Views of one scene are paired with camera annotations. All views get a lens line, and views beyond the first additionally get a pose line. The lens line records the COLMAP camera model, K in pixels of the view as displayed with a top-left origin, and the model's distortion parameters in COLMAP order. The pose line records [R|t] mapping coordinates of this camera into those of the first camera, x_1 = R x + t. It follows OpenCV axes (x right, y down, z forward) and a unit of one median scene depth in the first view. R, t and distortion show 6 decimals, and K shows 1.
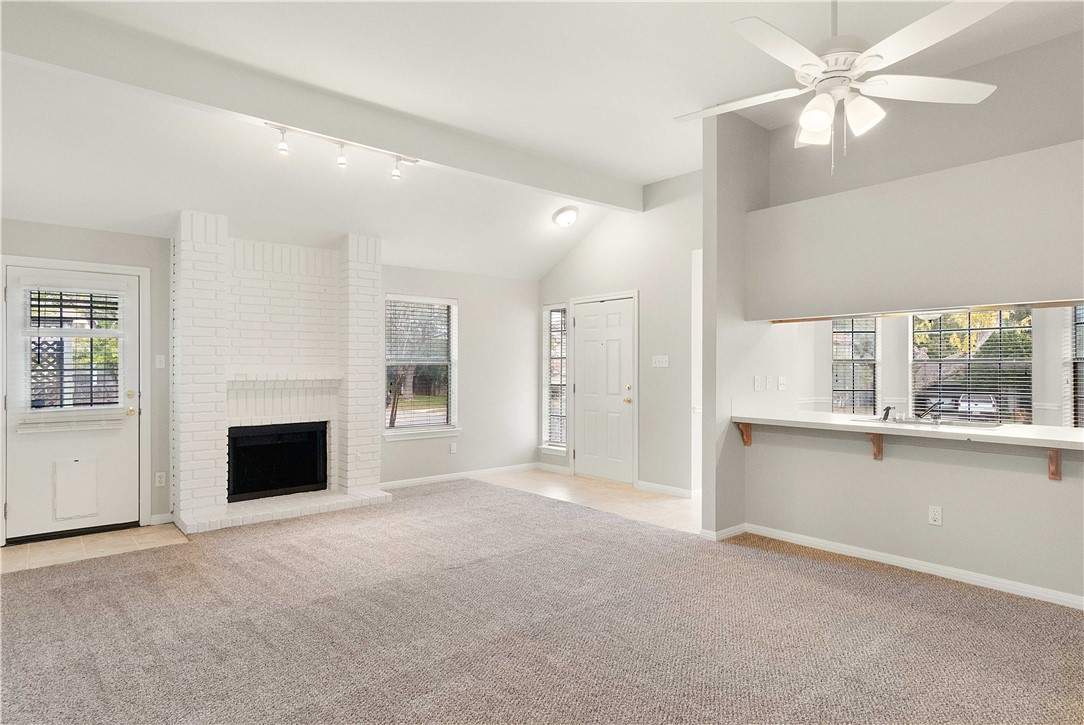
lens RADIAL K [[595.3, 0, 545.7], [0, 595.3, 364.4], [0, 0, 1]] dist [0.004243, 0.000161]
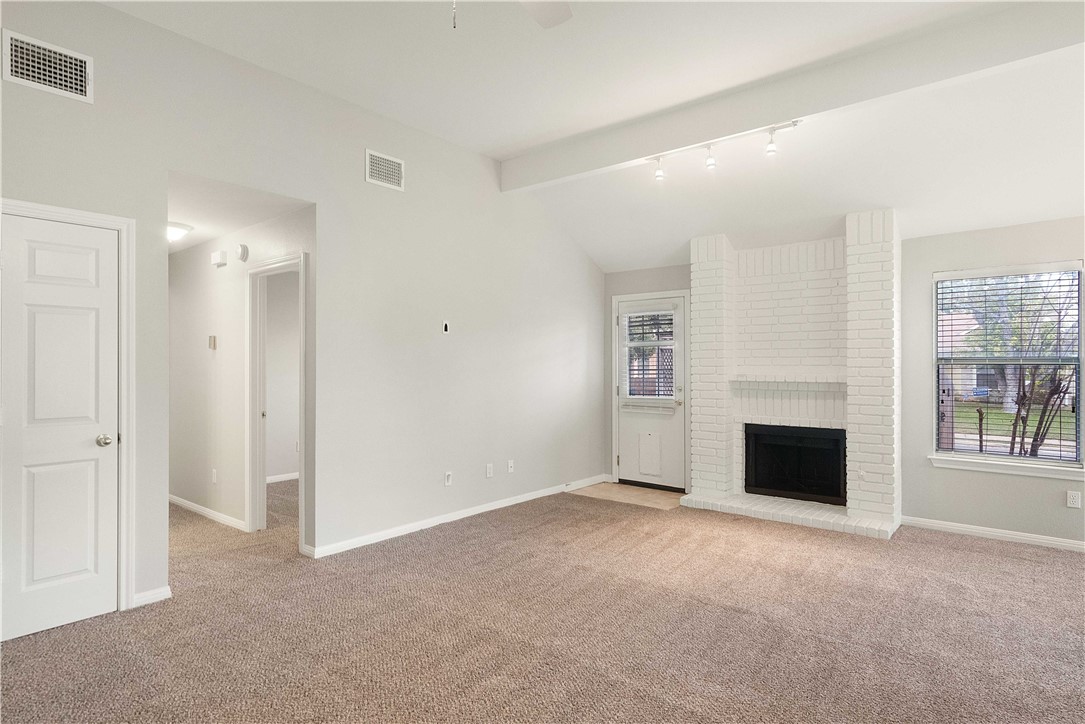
lens RADIAL K [[595.8, 0, 546.9], [0, 595.8, 362.9], [0, 0, 1]] dist [0.004243, 0.000161]
pose [[0.170056, -0.003398, -0.985429, 0.552441], [0.002664, 0.999992, -0.002989, -0.003402], [0.985431, -0.002117, 0.170063, 0.522684]]
